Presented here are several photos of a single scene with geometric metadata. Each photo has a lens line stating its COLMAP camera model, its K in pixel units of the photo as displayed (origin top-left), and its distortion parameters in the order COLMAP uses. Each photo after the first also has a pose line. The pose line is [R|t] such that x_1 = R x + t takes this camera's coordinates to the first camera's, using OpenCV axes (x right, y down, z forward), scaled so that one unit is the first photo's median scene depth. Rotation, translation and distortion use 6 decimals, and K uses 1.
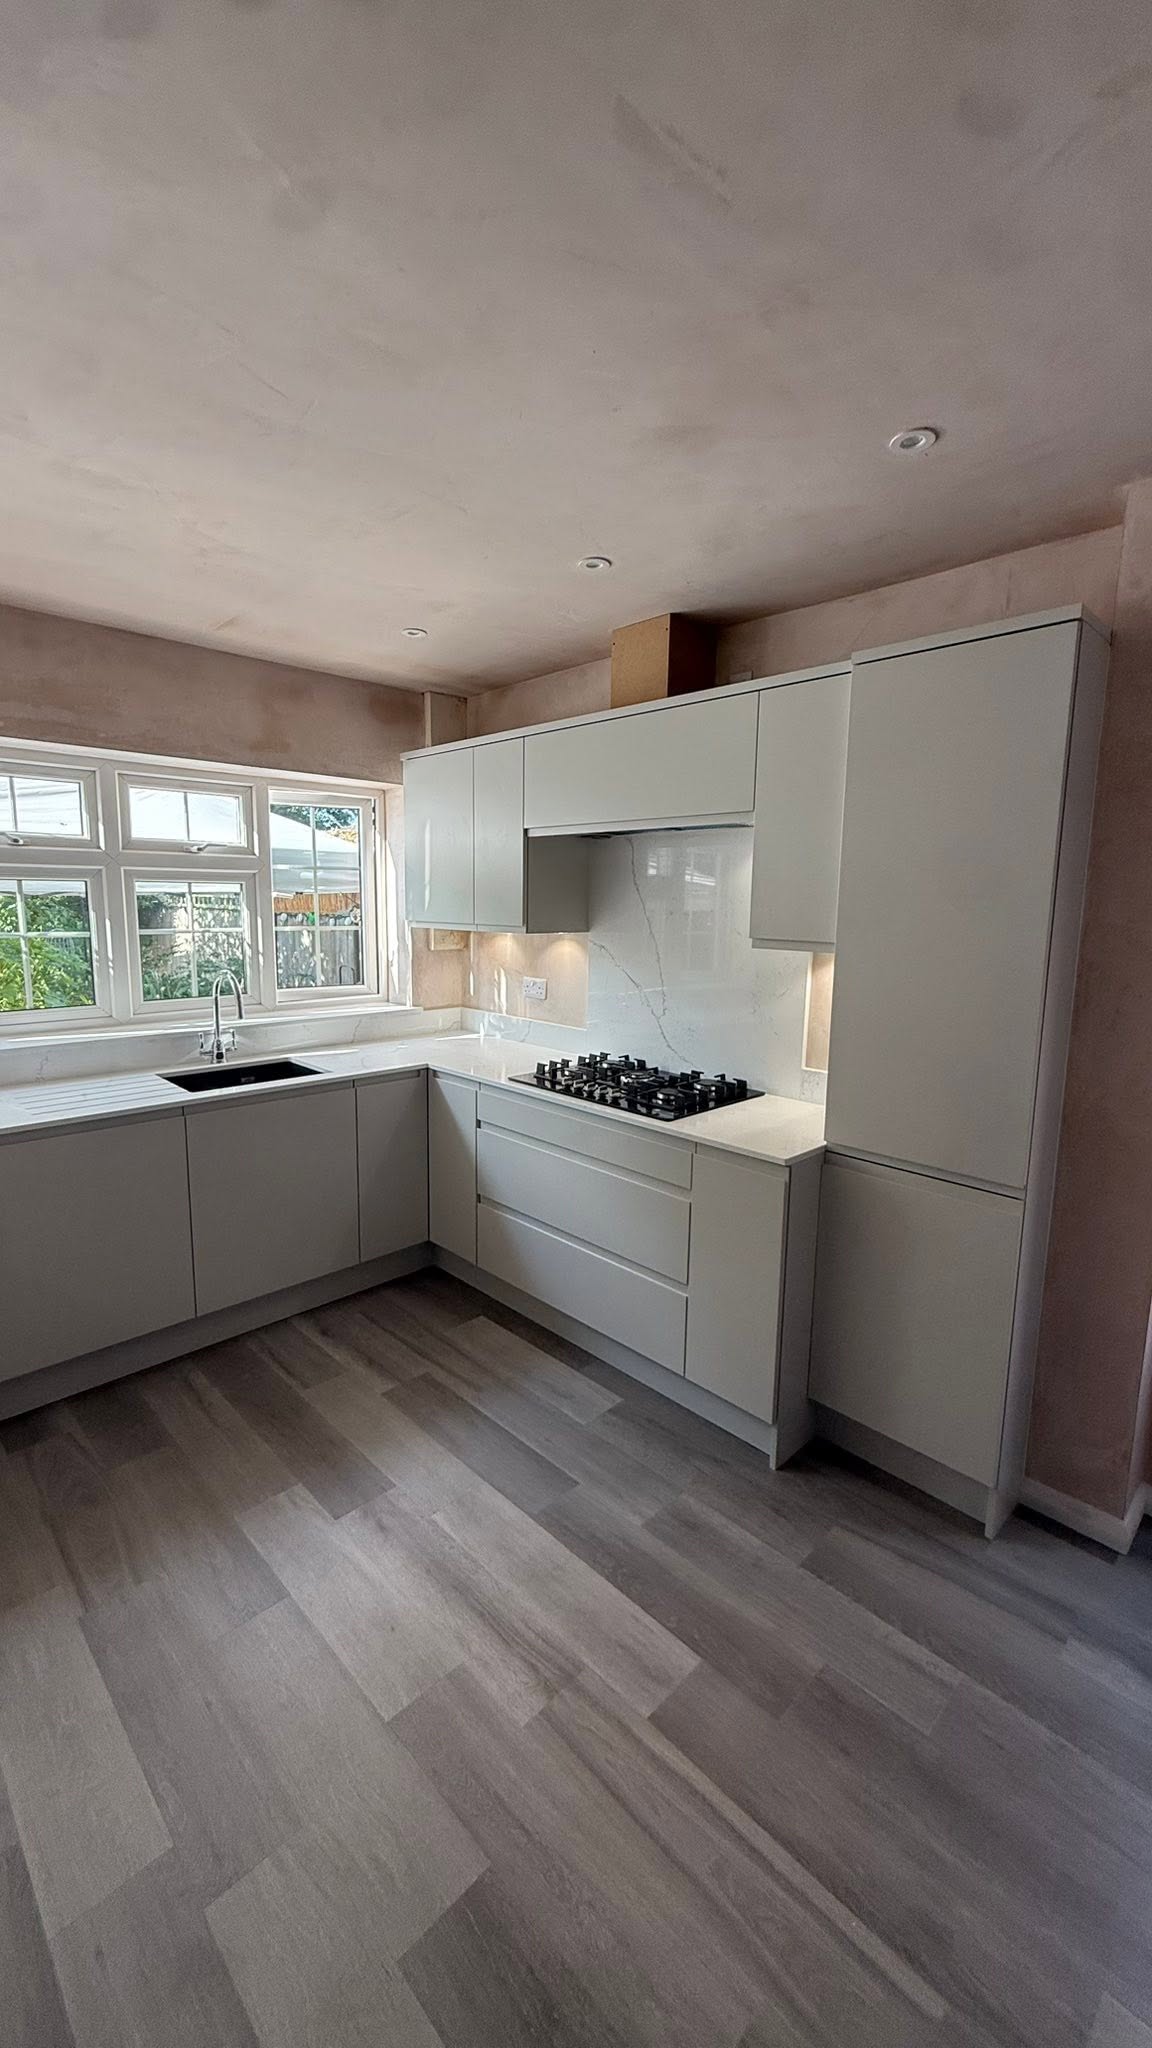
lens RADIAL K [[819.8, 0, 578.0], [0, 819.8, 1017.5], [0, 0, 1]] dist [-0.000315, -0.000011]
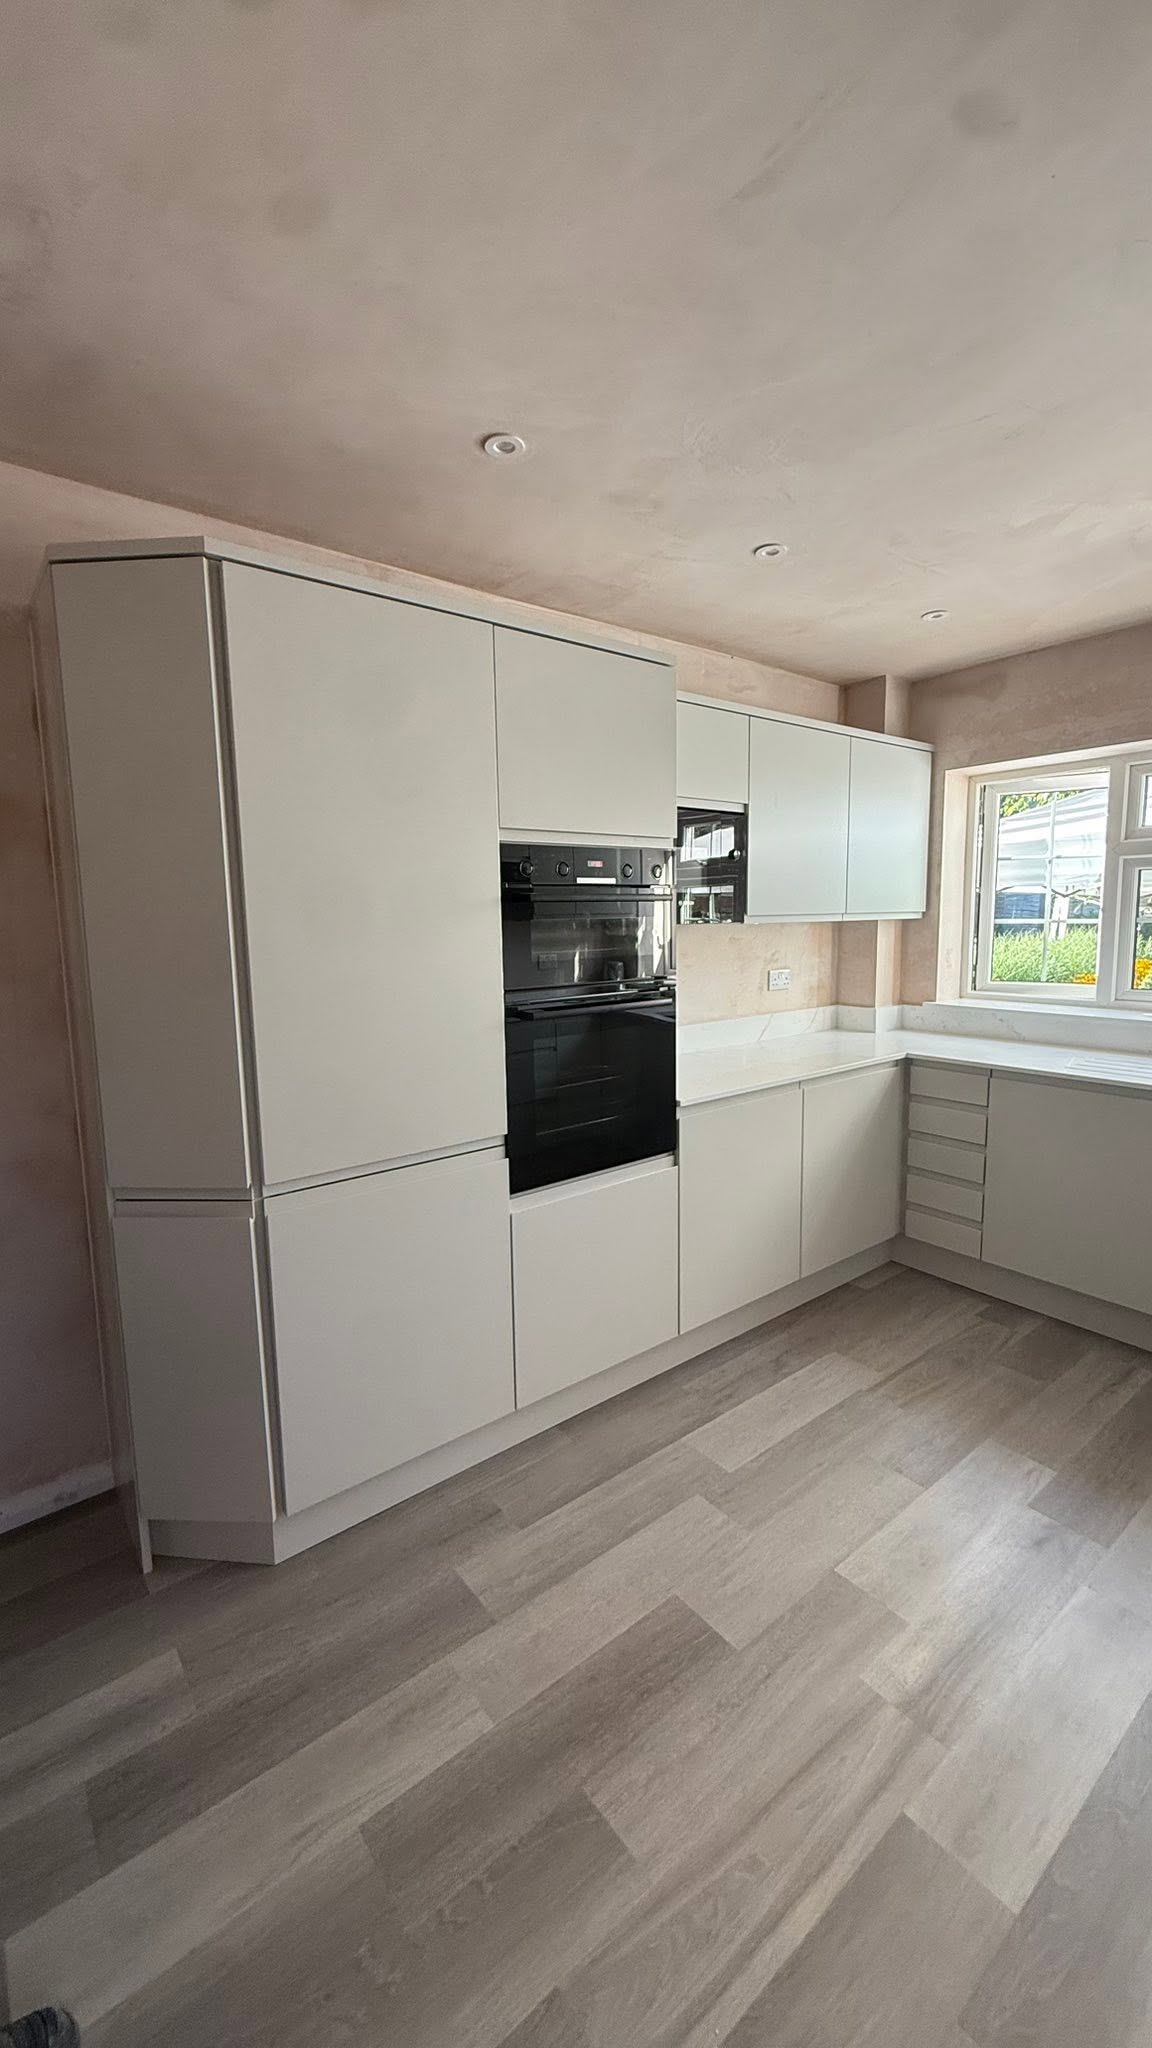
lens RADIAL K [[819.8, 0, 580.9], [0, 819.8, 1021.3], [0, 0, 1]] dist [-0.000315, -0.000011]
pose [[-0.109487, 0.119206, -0.986814, 0.797386], [-0.132746, 0.982136, 0.133369, -0.016055], [0.985084, 0.145598, -0.091707, 0.585619]]
